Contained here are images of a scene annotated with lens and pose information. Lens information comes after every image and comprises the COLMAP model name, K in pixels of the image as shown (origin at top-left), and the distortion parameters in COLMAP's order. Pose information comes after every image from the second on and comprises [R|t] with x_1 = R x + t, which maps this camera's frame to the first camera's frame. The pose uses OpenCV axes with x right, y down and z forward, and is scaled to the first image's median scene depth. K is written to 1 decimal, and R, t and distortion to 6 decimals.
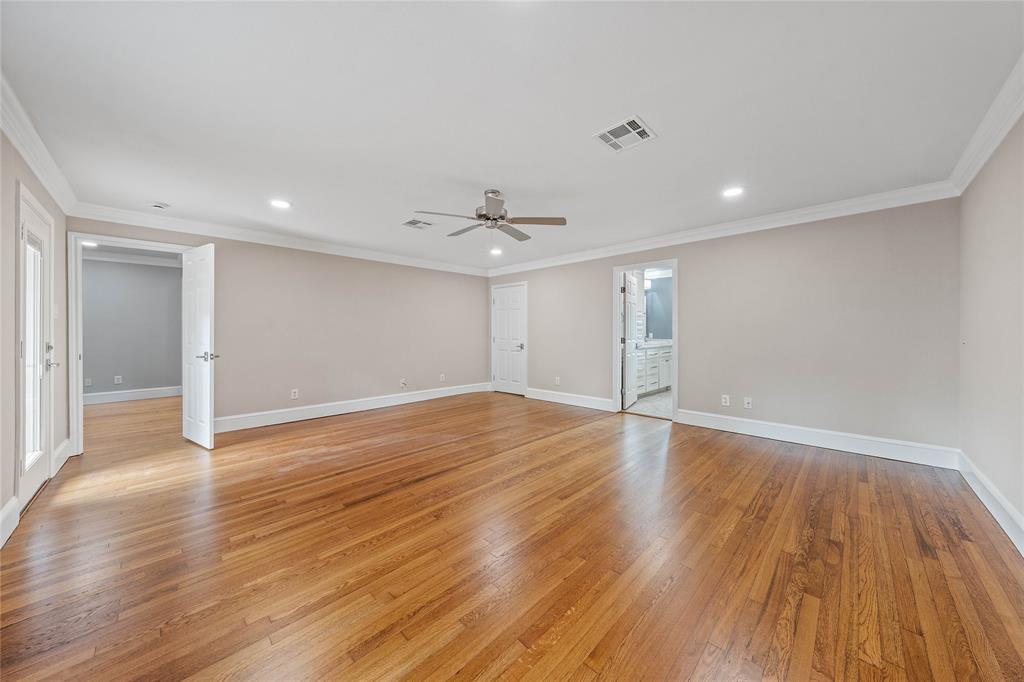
lens RADIAL K [[347.1, 0, 511.7], [0, 347.1, 338.4], [0, 0, 1]] dist [-0.002431, -0.000090]
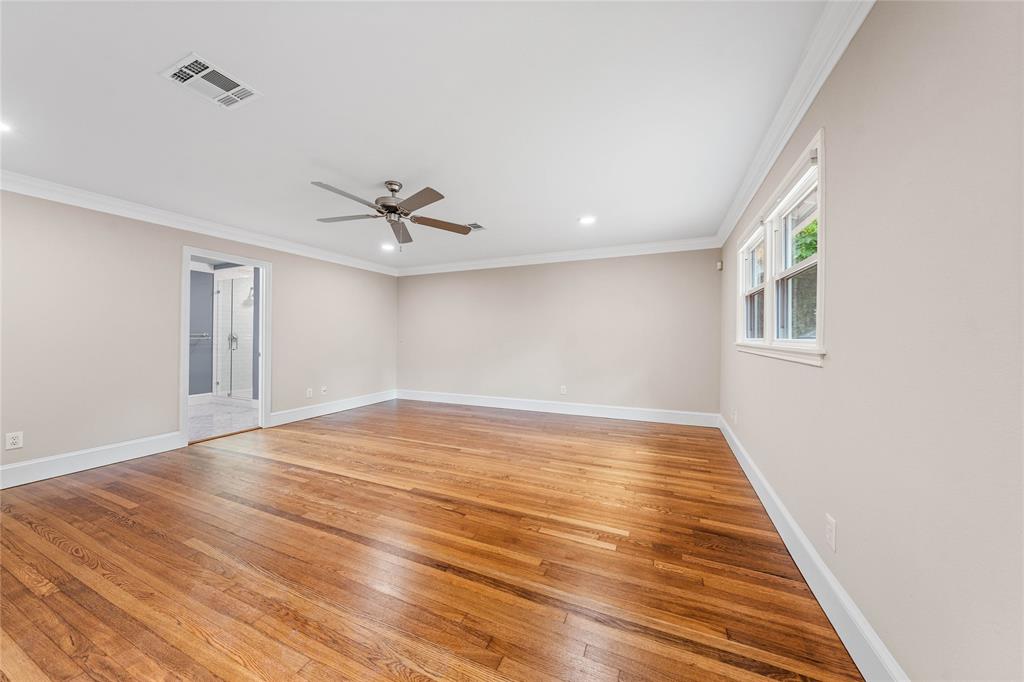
lens RADIAL K [[359.8, 0, 504.2], [0, 359.8, 335.0], [0, 0, 1]] dist [-0.000970, 0.000041]
pose [[-0.340652, 0.006703, 0.940166, -1.110696], [0.015589, 0.999877, -0.001480, -0.016681], [-0.940060, 0.014152, -0.340714, 1.088393]]
